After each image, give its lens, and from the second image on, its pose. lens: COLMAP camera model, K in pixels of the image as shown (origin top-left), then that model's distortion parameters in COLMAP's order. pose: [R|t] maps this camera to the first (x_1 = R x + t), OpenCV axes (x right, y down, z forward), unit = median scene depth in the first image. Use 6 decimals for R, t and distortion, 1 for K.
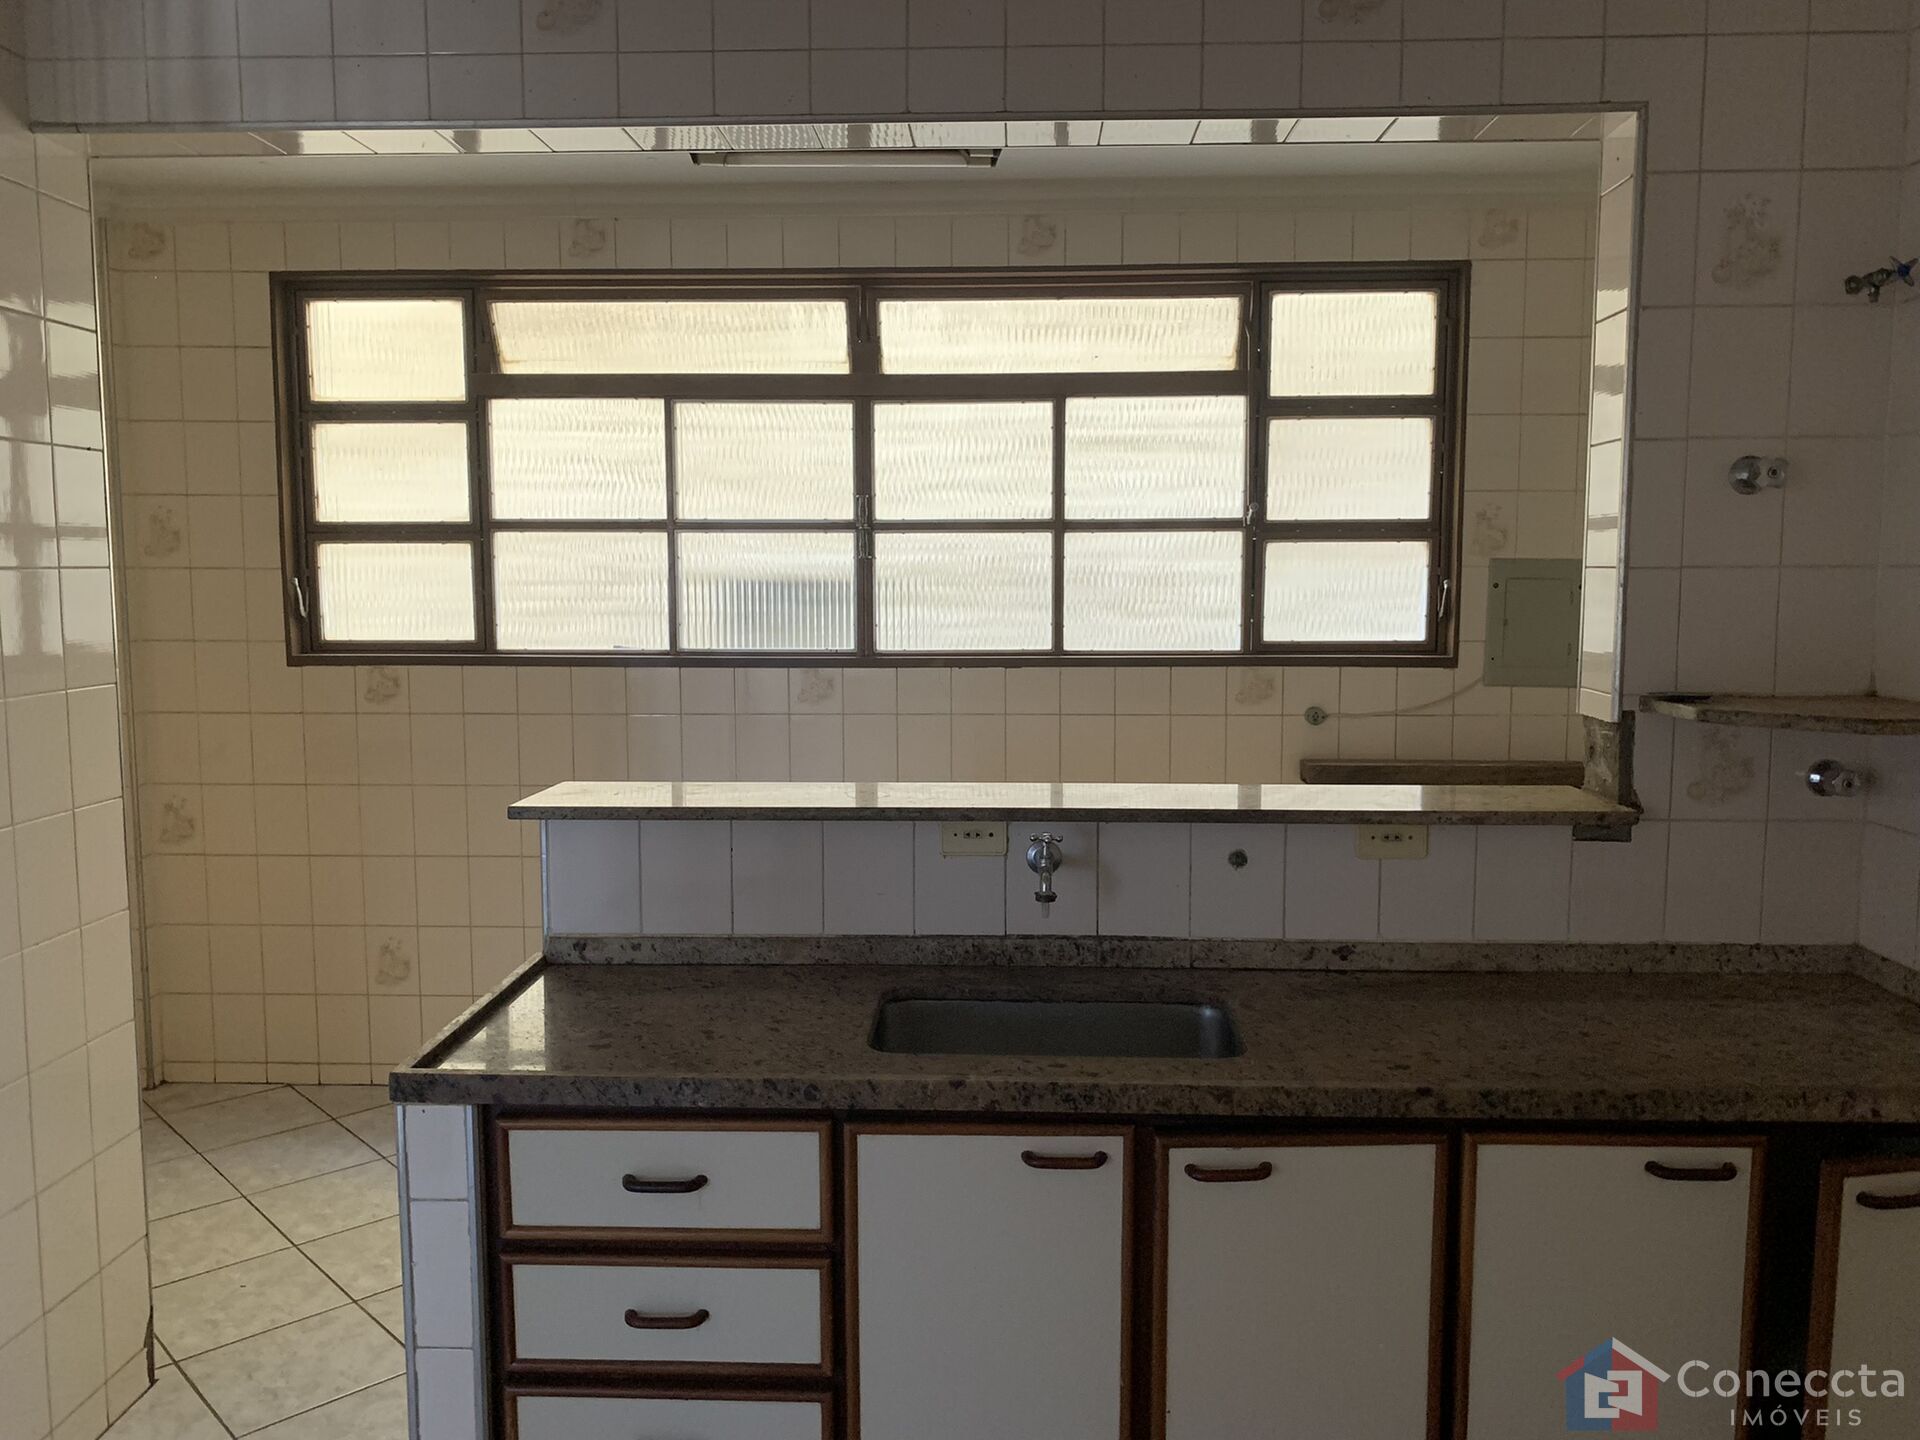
lens RADIAL K [[1483.9, 0, 952.6], [0, 1483.9, 708.1], [0, 0, 1]] dist [0.011700, -0.012211]
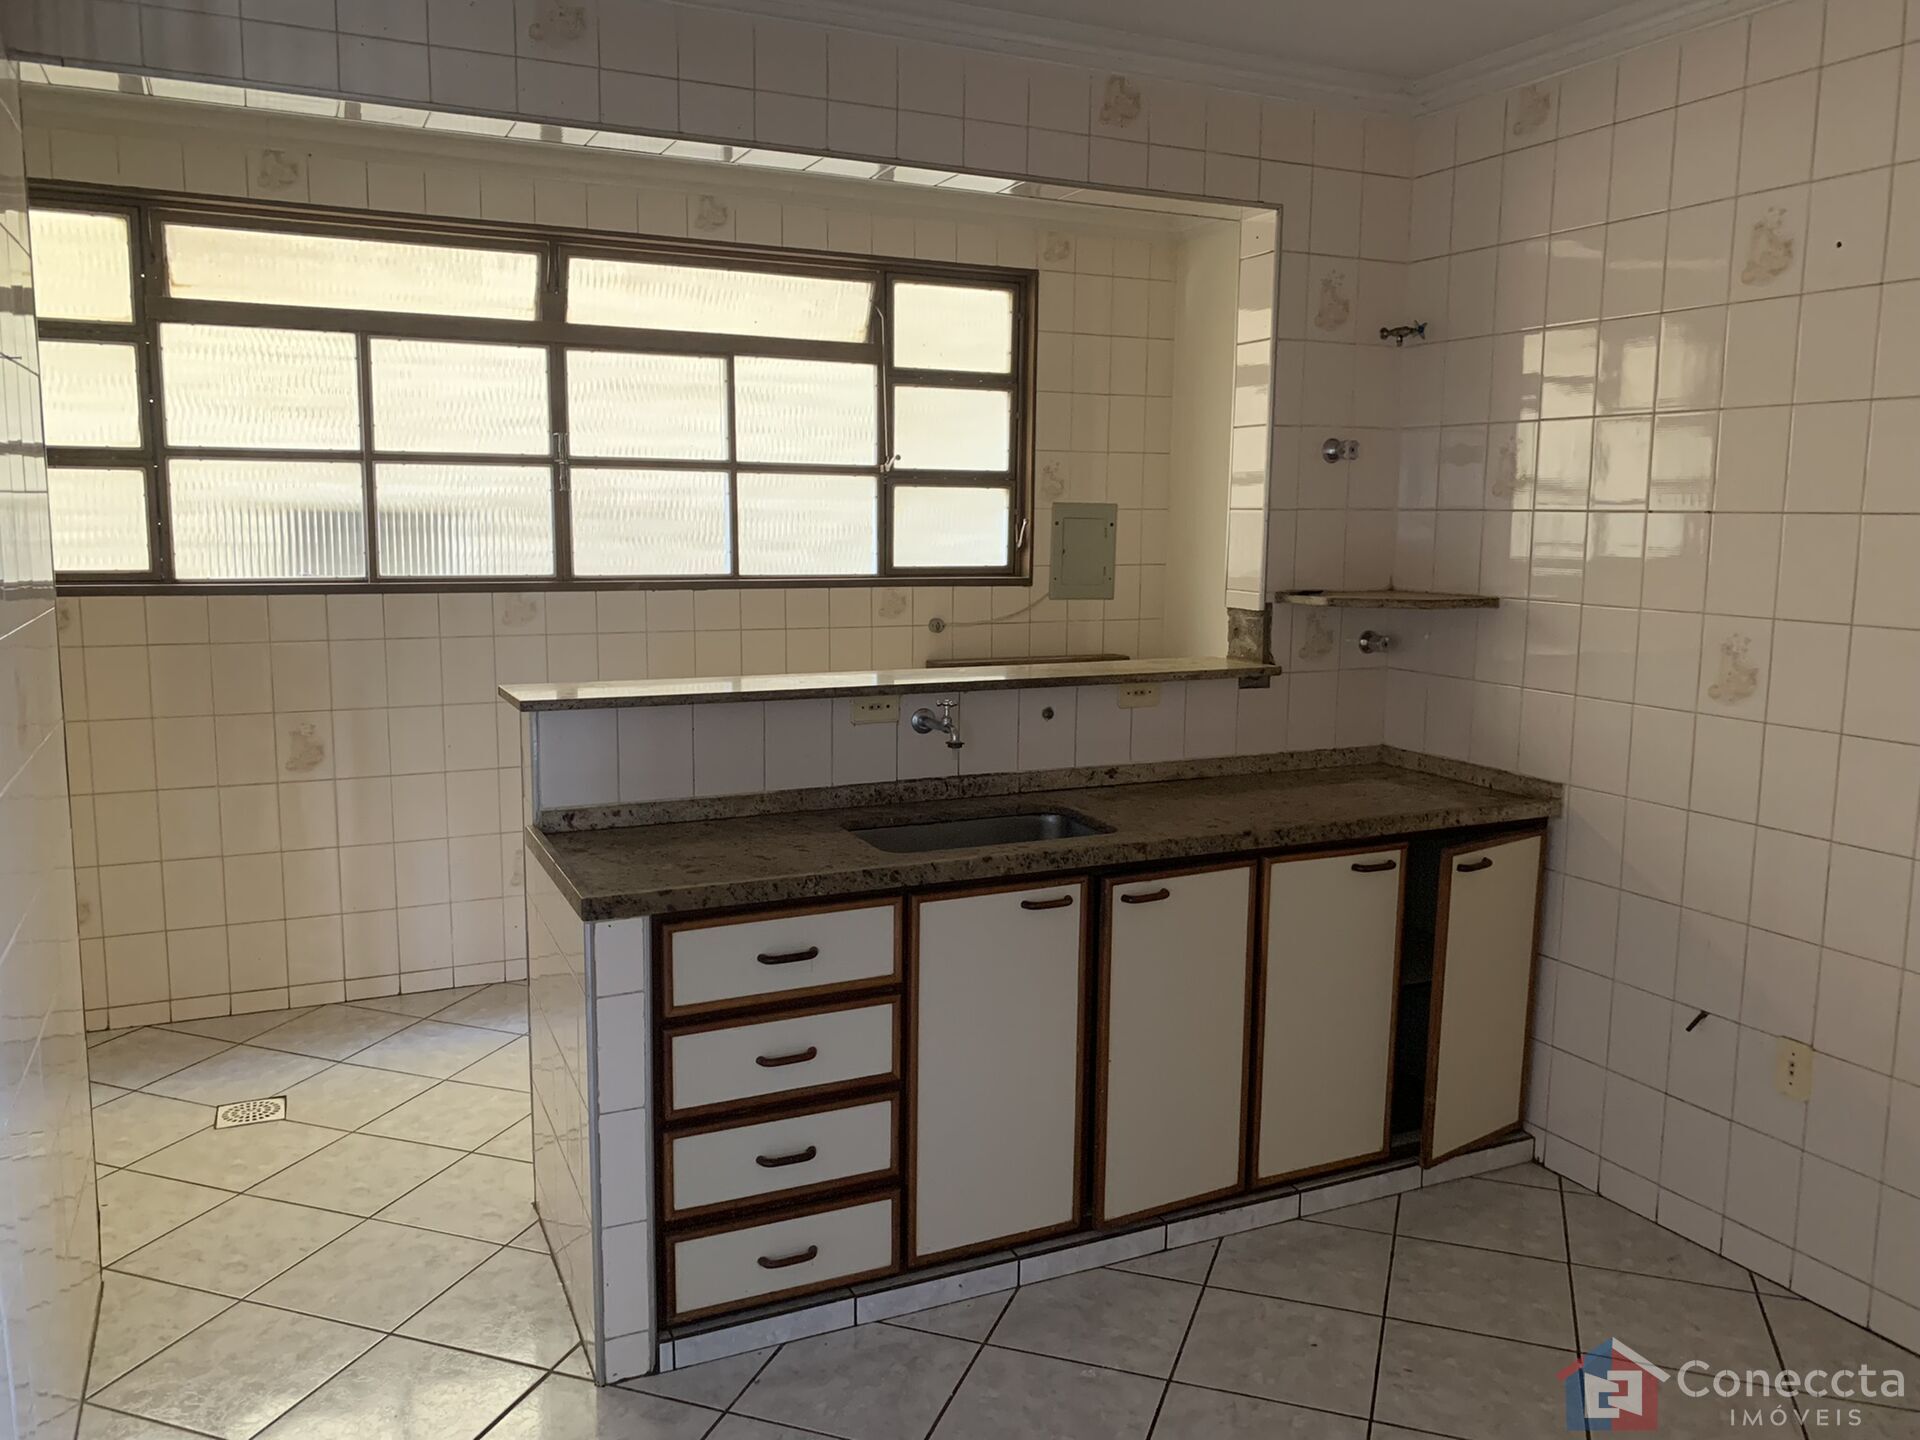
lens RADIAL K [[1468.8, 0, 988.1], [0, 1468.8, 698.6], [0, 0, 1]] dist [0.130528, -0.252455]
pose [[0.882357, -0.049381, 0.467983, -0.320268], [0.032746, 0.998511, 0.043621, 0.015119], [-0.469441, -0.023164, 0.882660, -0.133812]]
